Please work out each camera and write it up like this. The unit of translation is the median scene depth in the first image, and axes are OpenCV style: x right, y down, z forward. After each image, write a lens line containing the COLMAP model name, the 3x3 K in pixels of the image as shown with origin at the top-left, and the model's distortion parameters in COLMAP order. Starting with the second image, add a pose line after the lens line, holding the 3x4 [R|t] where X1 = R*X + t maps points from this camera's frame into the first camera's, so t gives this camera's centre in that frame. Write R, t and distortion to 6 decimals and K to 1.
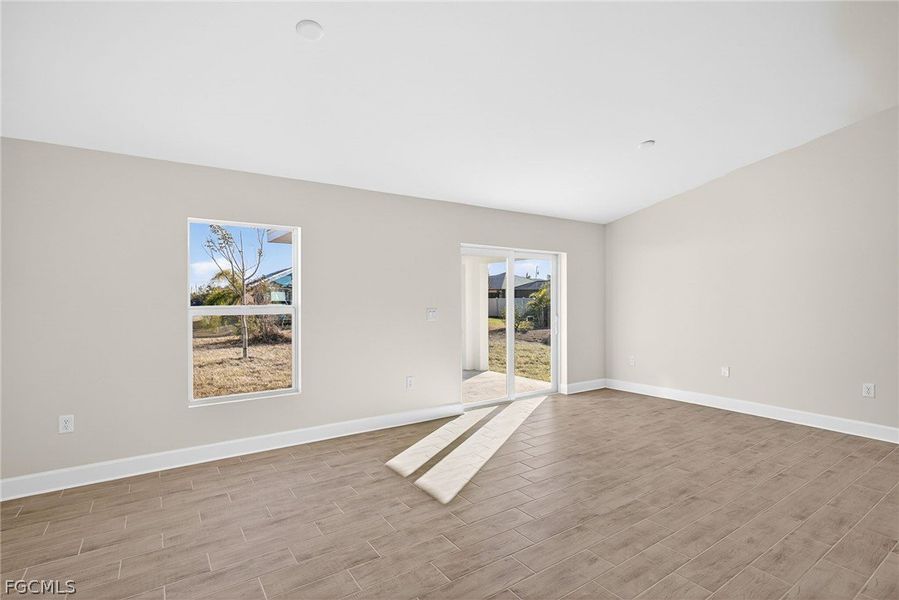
lens RADIAL K [[425.1, 0, 457.9], [0, 425.1, 298.7], [0, 0, 1]] dist [0.009701, 0.000074]
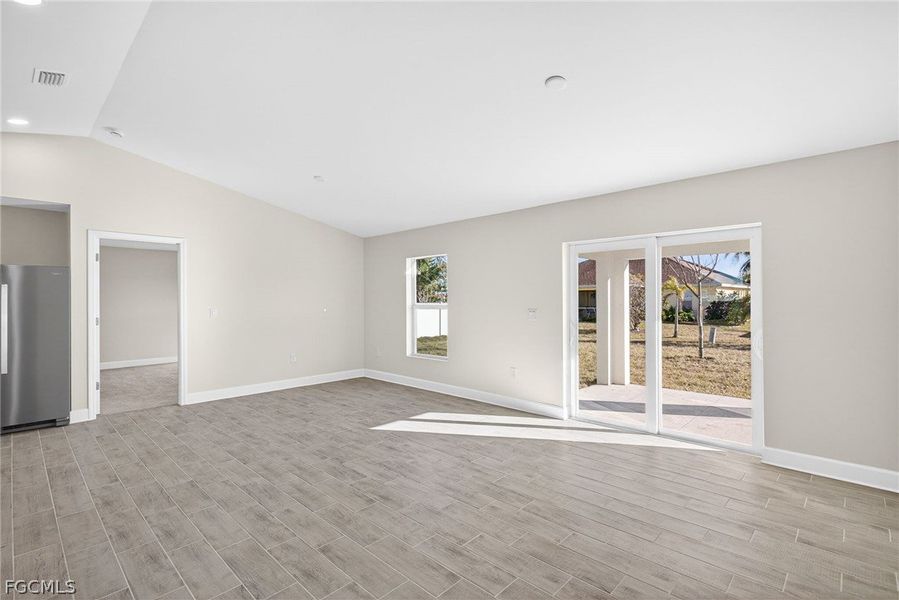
lens RADIAL K [[425.1, 0, 457.9], [0, 425.1, 298.7], [0, 0, 1]] dist [0.009701, 0.000074]
pose [[0.203095, -0.005816, -0.979142, 1.049576], [0.005033, 0.999975, -0.004896, 0.005055], [0.979146, -0.003933, 0.203120, 0.673634]]
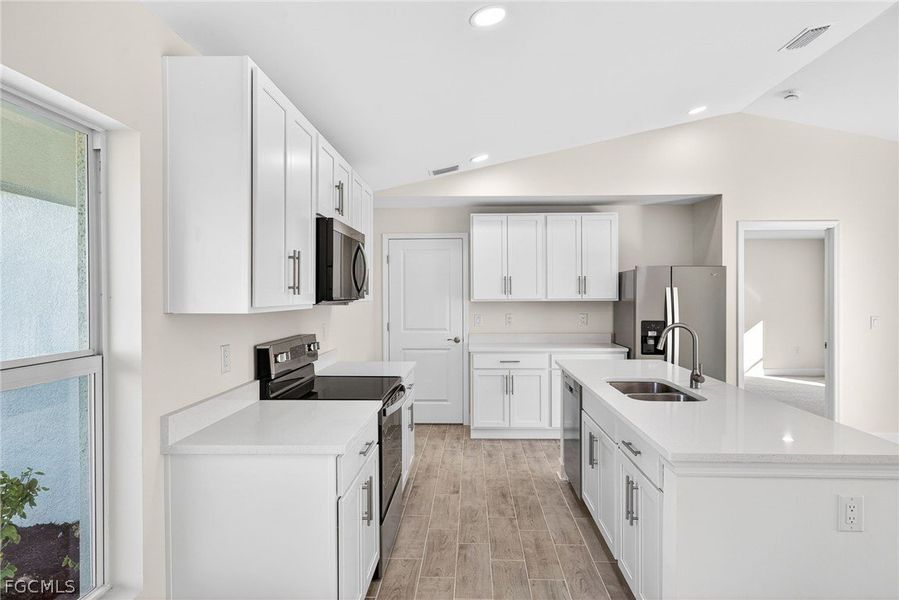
lens RADIAL K [[537.2, 0, 449.5], [0, 537.2, 300.0], [0, 0, 1]] dist [0.000690, 0.000643]
pose [[-0.603471, 0.005908, -0.797363, 1.095124], [0.000675, 0.999976, 0.006899, -0.019962], [0.797384, 0.003625, -0.603461, 0.162078]]
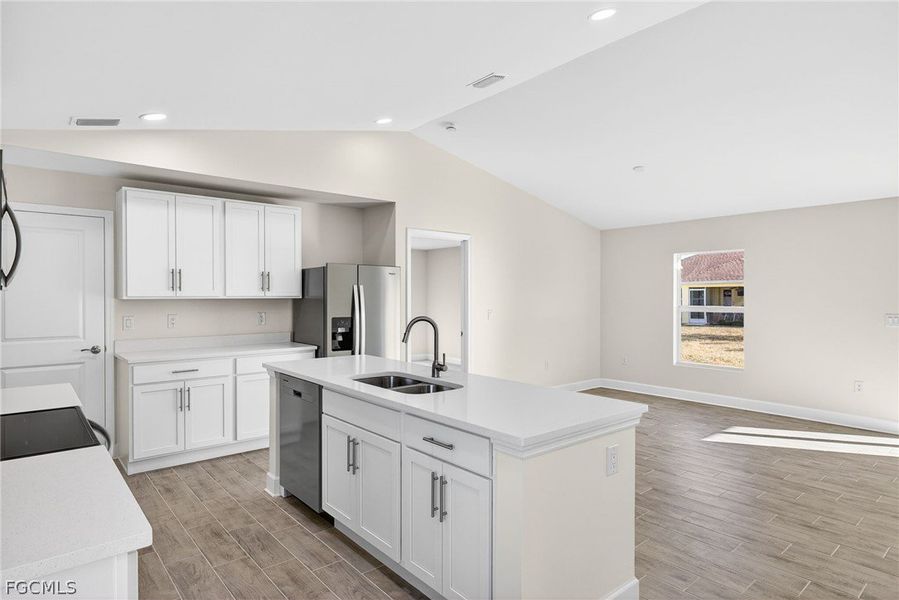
lens RADIAL K [[514.9, 0, 463.3], [0, 514.9, 298.4], [0, 0, 1]] dist [0.002653, 0.000773]
pose [[0.106708, 0.001532, -0.994289, 1.062159], [0.000168, 0.999999, 0.001559, -0.010313], [0.994290, -0.000334, 0.106708, -0.045273]]
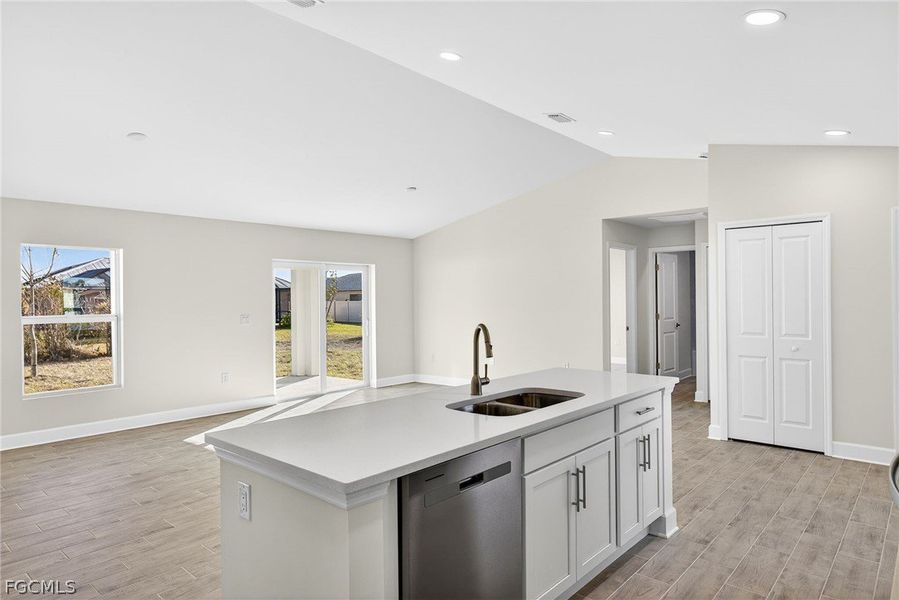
lens RADIAL K [[537.2, 0, 449.5], [0, 537.2, 300.0], [0, 0, 1]] dist [0.000690, 0.000643]
pose [[0.973541, -0.008767, 0.228346, 0.165689], [0.009093, 0.999959, -0.000374, -0.013707], [-0.228333, 0.002440, 0.973580, -0.625567]]
